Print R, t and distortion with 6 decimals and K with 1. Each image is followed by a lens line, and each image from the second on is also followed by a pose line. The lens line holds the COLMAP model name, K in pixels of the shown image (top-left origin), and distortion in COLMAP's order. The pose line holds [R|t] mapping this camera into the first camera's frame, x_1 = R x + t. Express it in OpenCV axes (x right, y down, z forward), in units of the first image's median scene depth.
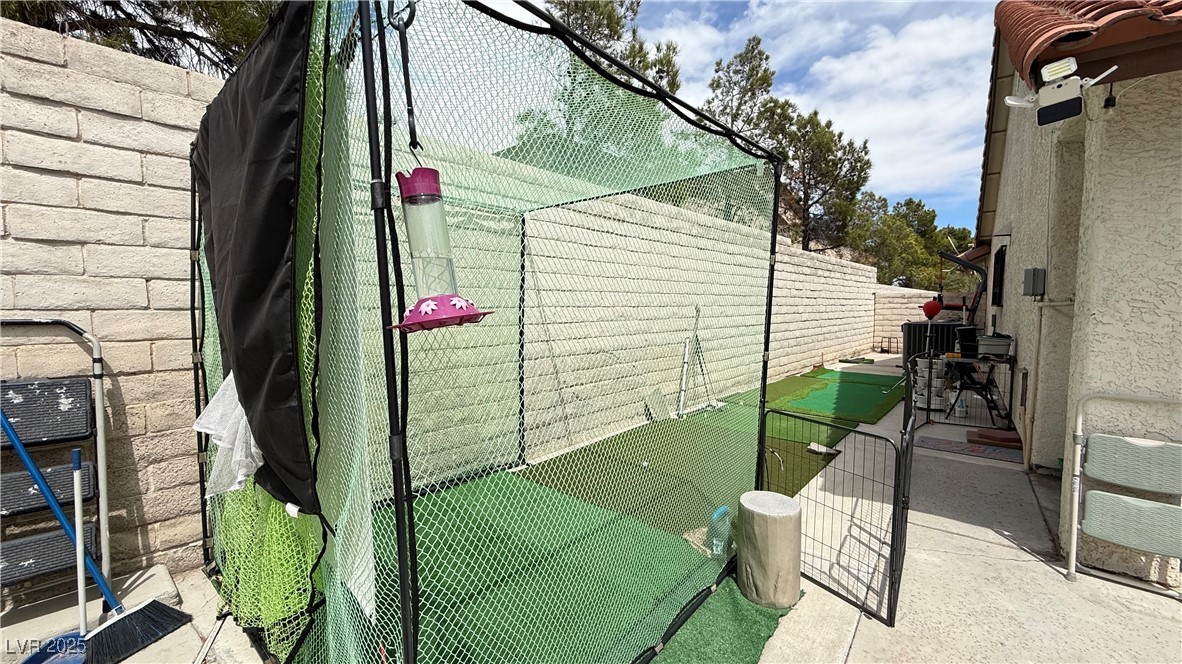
lens RADIAL K [[449.0, 0, 574.6], [0, 449.0, 329.7], [0, 0, 1]] dist [-0.001750, 0.000193]
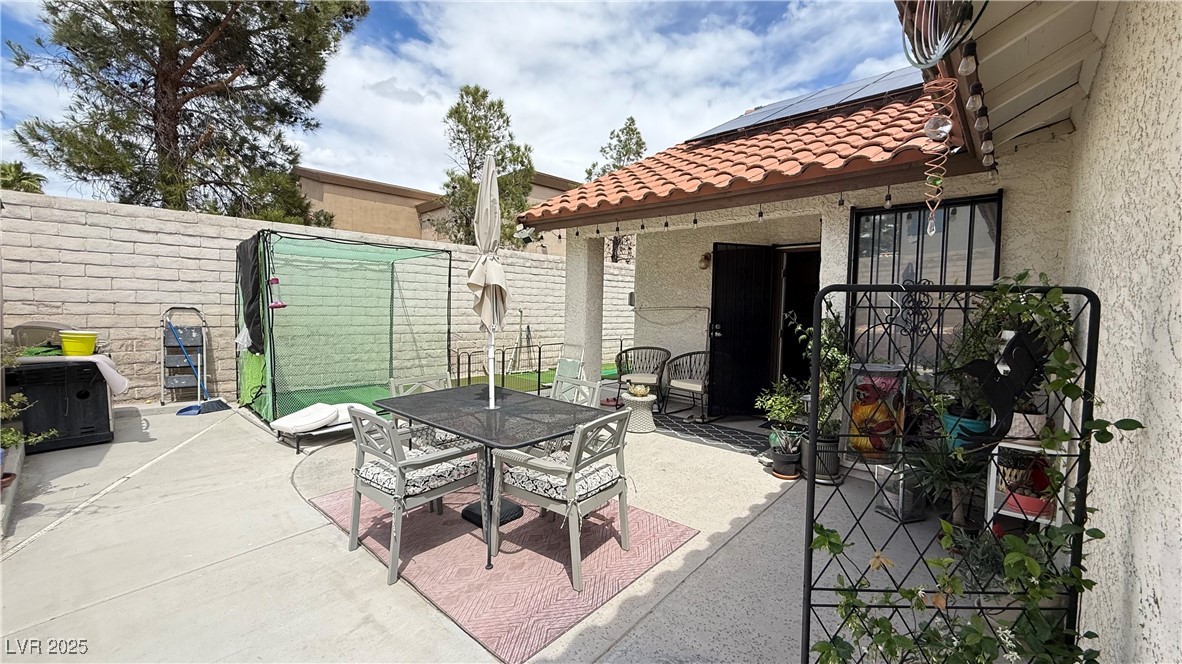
lens RADIAL K [[470.3, 0, 587.5], [0, 470.3, 330.7], [0, 0, 1]] dist [0.001044, -0.000026]
pose [[0.998416, 0.011721, -0.055037, 0.821117], [-0.012891, 0.999697, -0.020958, 0.082258], [0.054775, 0.021635, 0.998264, -0.985933]]
